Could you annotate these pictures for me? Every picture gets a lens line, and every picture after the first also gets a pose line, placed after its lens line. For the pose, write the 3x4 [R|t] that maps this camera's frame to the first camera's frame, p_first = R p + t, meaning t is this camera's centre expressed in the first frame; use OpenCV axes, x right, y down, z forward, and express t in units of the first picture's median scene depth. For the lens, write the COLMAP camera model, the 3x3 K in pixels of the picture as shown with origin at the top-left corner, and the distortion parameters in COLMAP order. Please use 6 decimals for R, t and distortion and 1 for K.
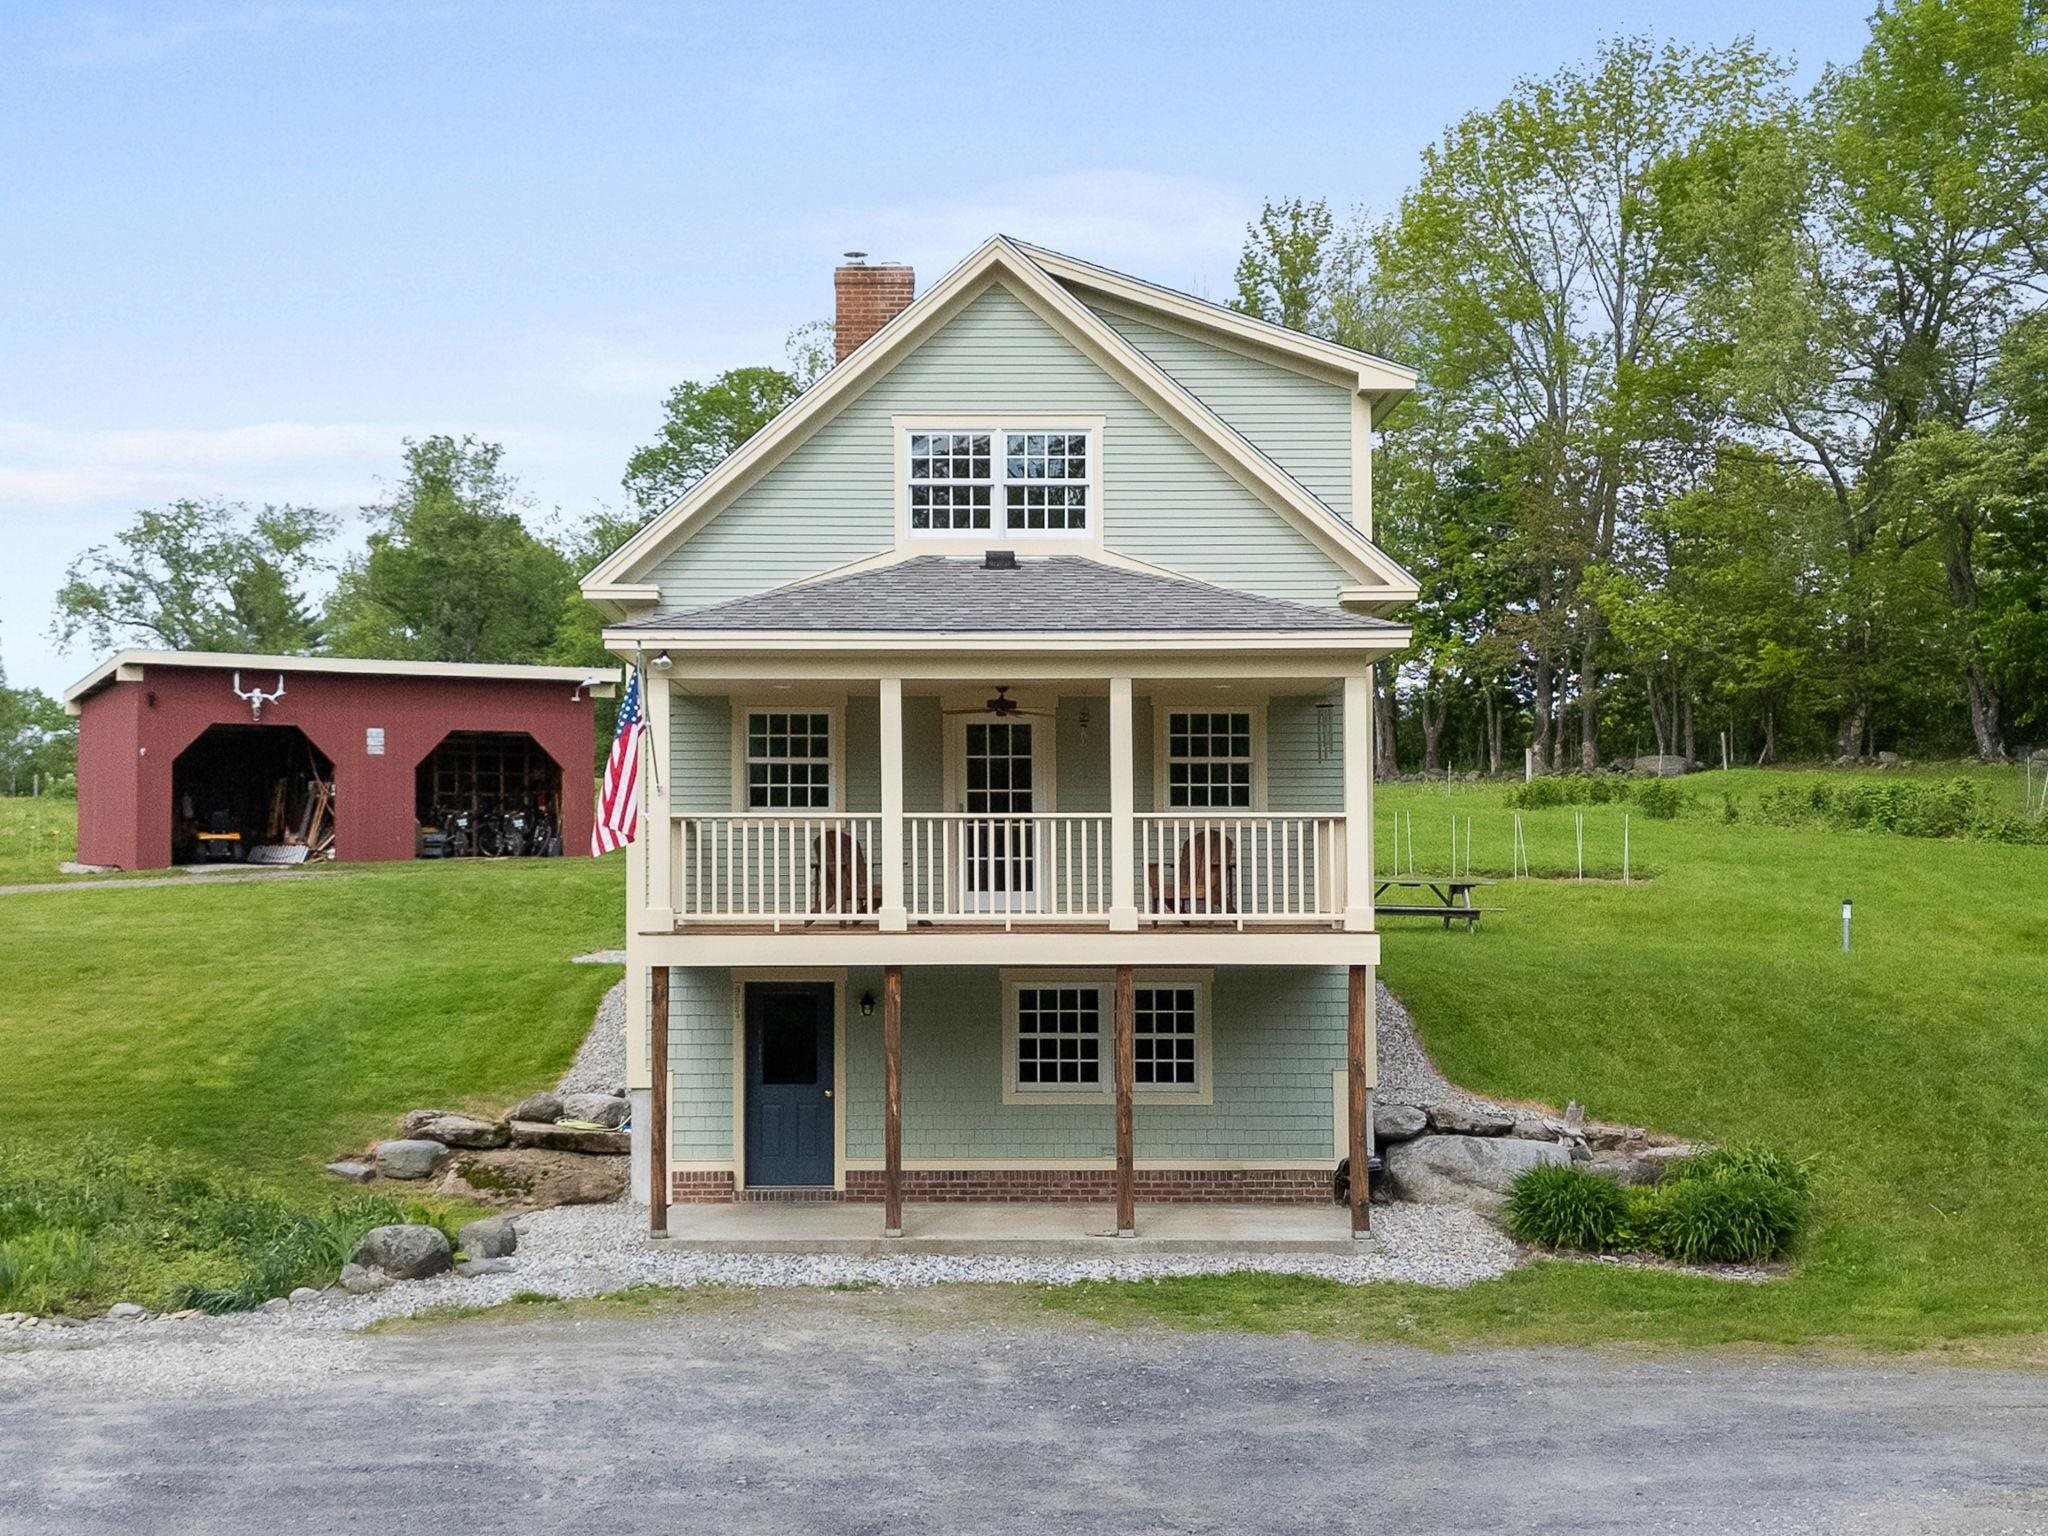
lens RADIAL K [[2794.9, 0, 881.6], [0, 2794.9, 872.0], [0, 0, 1]] dist [0.010759, -0.003013]
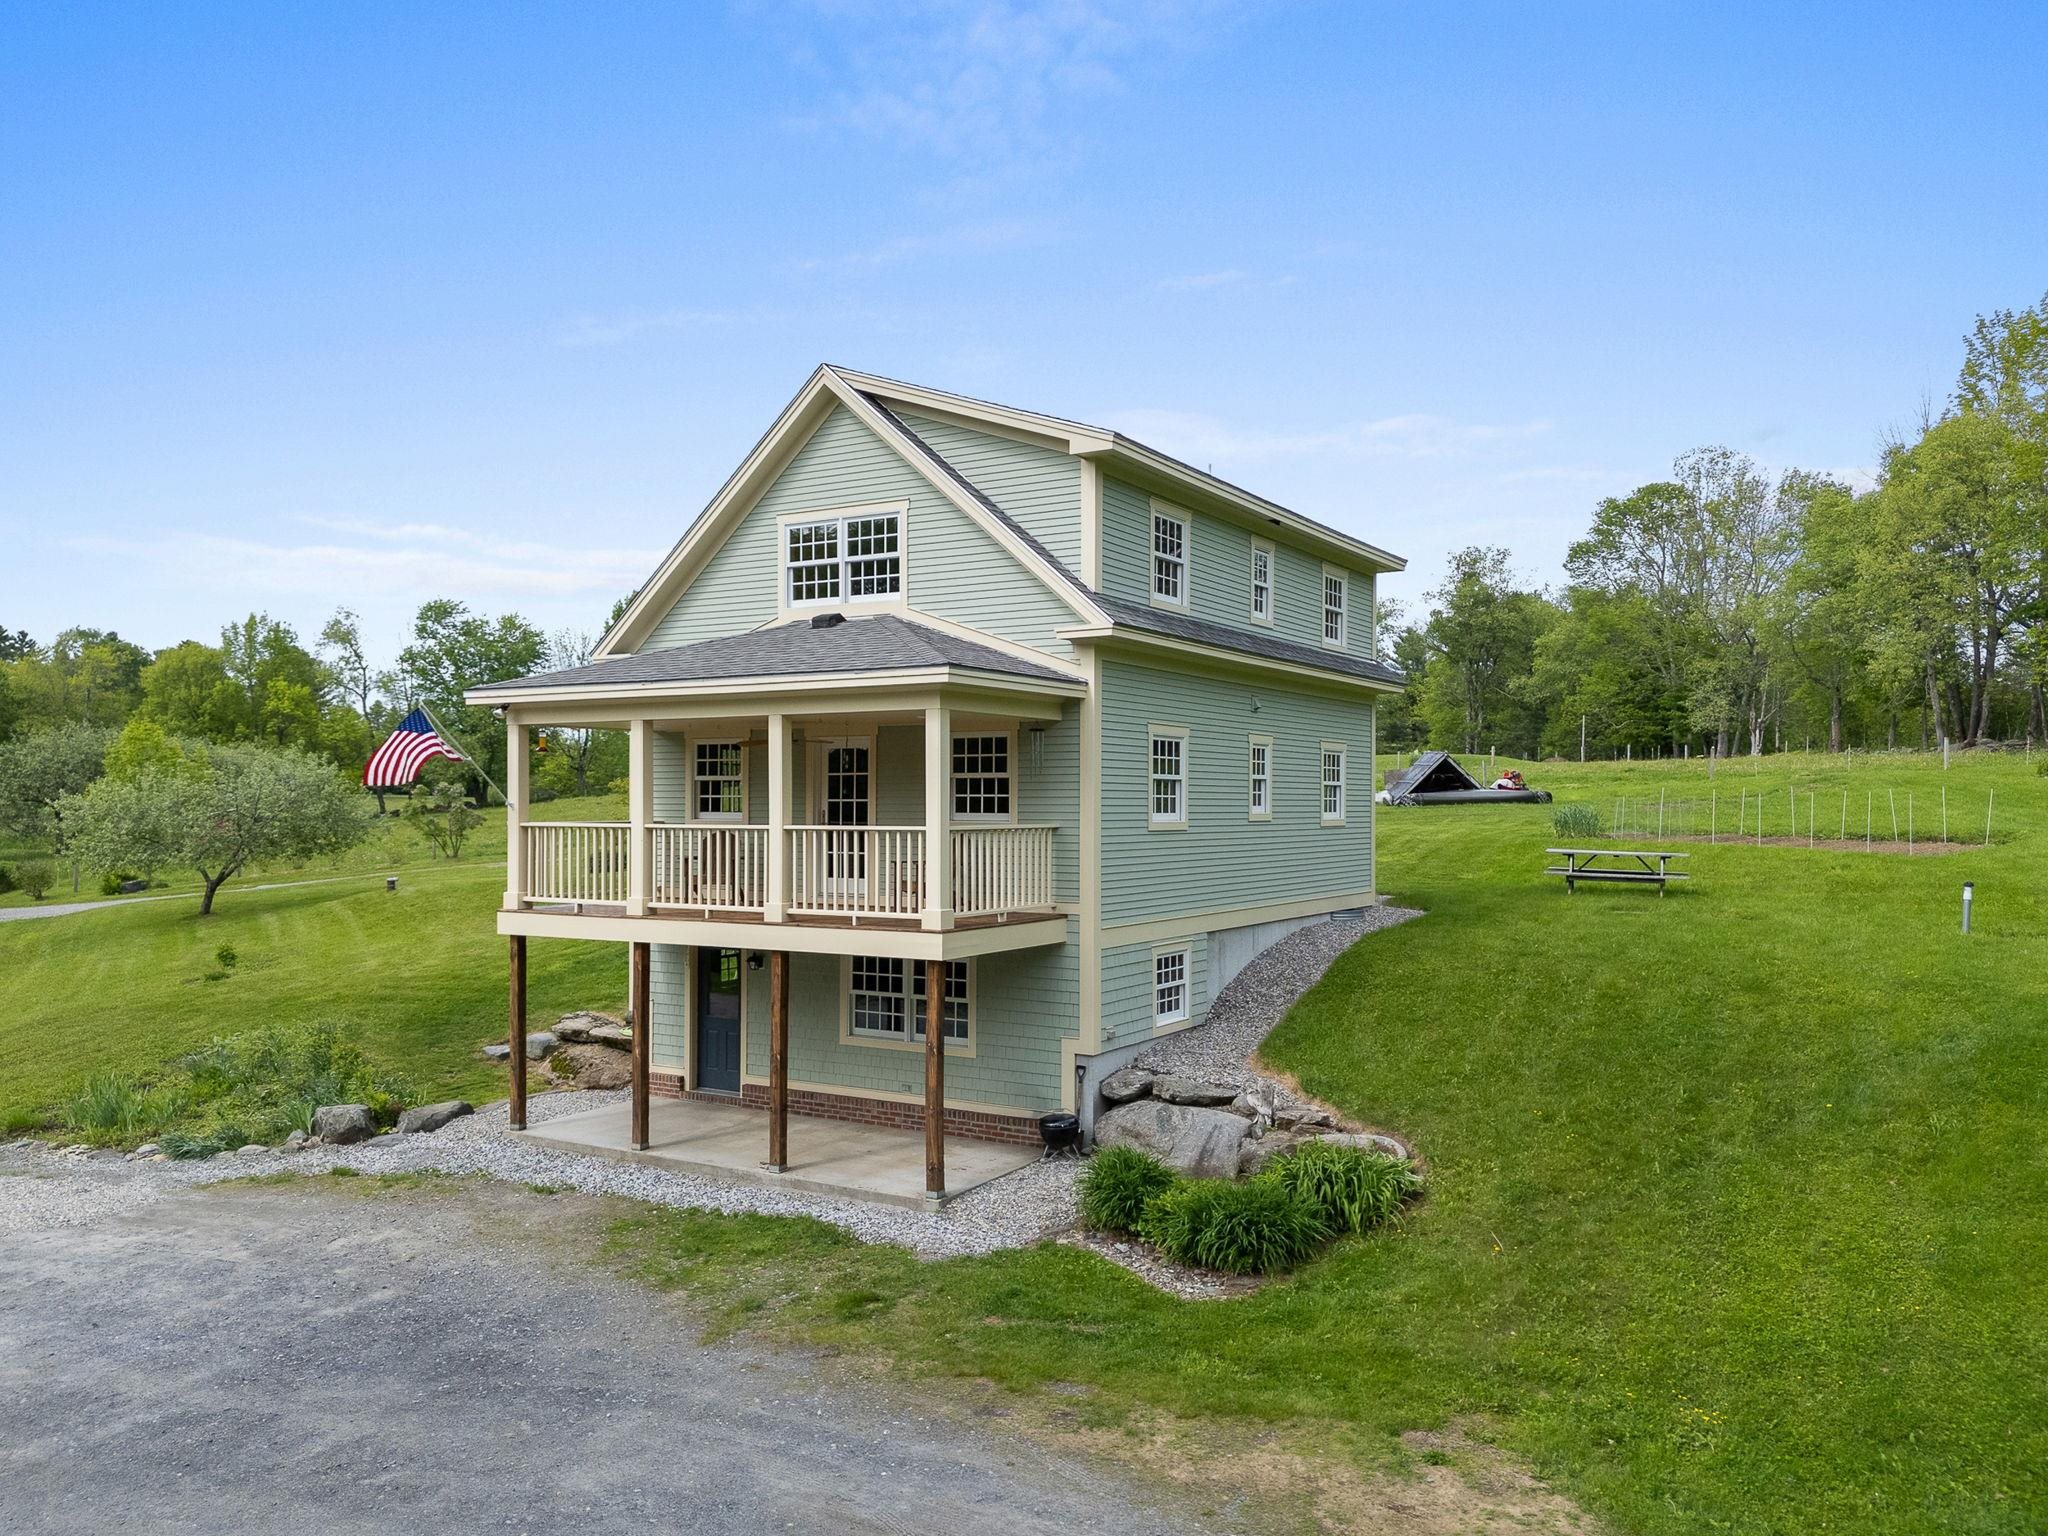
lens RADIAL K [[1537.6, 0, 1030.1], [0, 1537.6, 836.3], [0, 0, 1]] dist [0.043140, -0.000376]
pose [[0.861823, 0.013940, -0.507017, 0.476782], [-0.002225, 0.999717, 0.023704, -0.029644], [0.507204, -0.019300, 0.861610, 0.432219]]
